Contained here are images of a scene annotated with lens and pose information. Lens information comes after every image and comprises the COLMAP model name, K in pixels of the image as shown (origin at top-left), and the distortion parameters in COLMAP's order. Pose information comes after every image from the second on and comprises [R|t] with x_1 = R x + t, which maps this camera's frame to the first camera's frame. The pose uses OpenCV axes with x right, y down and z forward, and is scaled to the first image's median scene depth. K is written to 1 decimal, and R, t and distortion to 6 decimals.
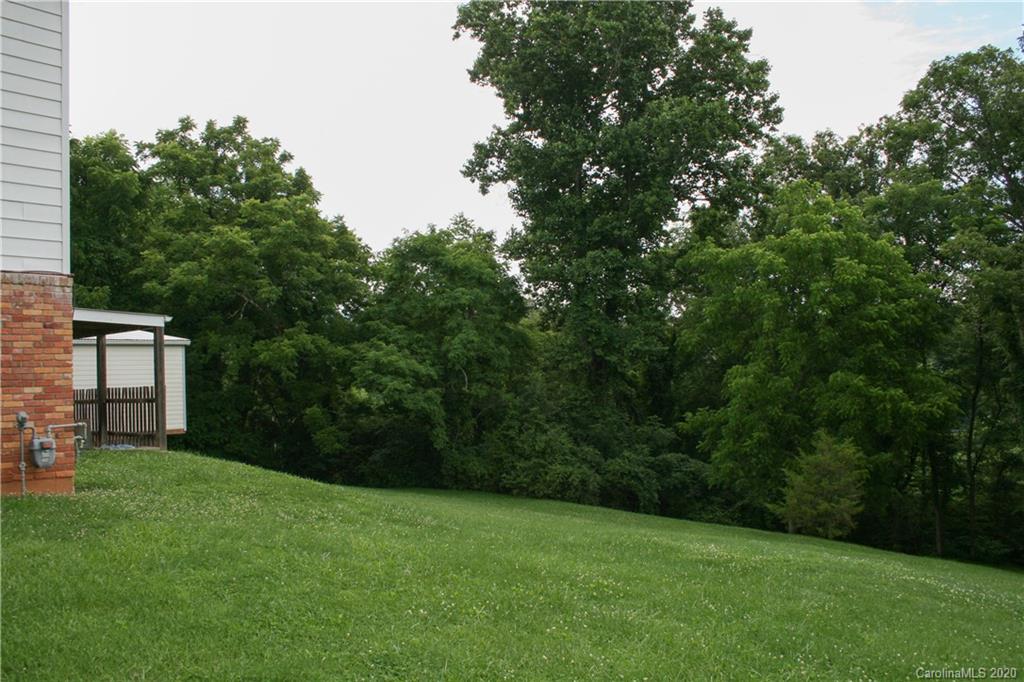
lens RADIAL K [[860.2, 0, 511.6], [0, 860.2, 365.5], [0, 0, 1]] dist [-0.220859, 0.196537]
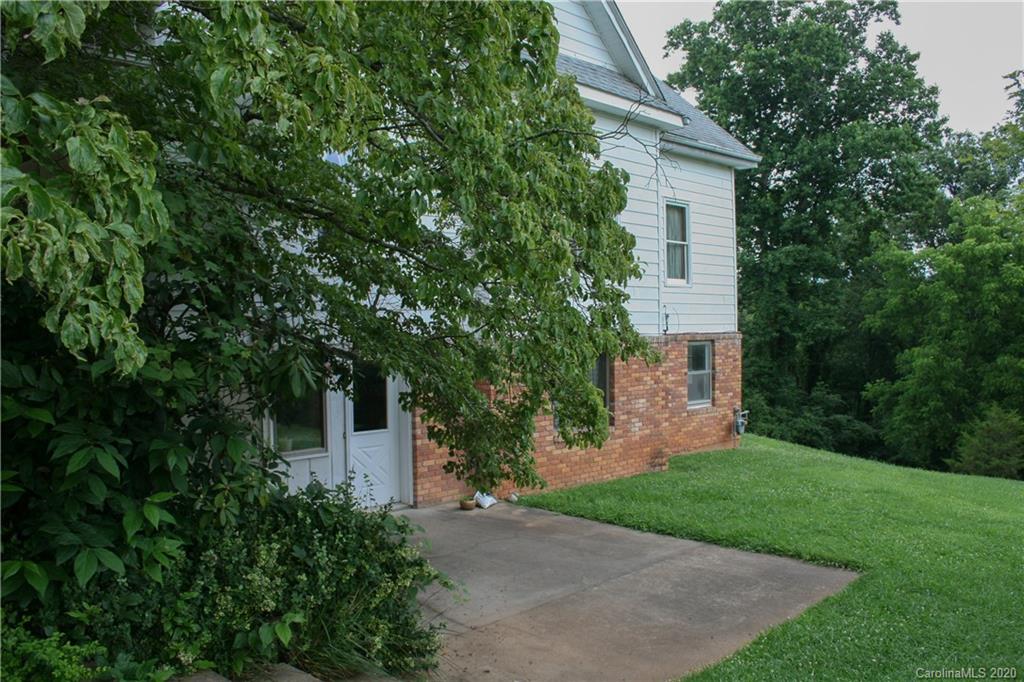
lens RADIAL K [[874.6, 0, 512.0], [0, 874.6, 341.0], [0, 0, 1]] dist [-0.157099, 0.123951]
pose [[0.998351, 0.021604, -0.053181, -0.231471], [-0.019780, 0.999206, 0.034580, -0.036312], [0.053886, -0.033471, 0.997986, -0.246903]]
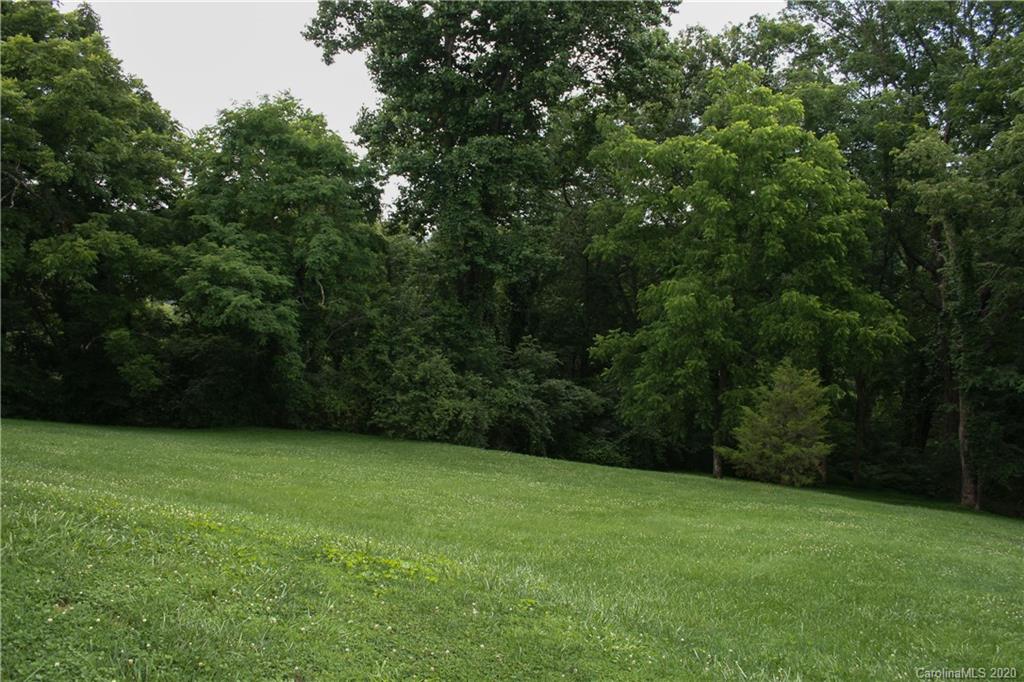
lens RADIAL K [[840.9, 0, 511.7], [0, 840.9, 358.7], [0, 0, 1]] dist [-0.185440, 0.188544]
pose [[0.960825, -0.011540, 0.276914, -0.099998], [-0.016278, 0.995058, 0.097947, -0.001131], [-0.276676, -0.098618, 0.955889, 0.215802]]
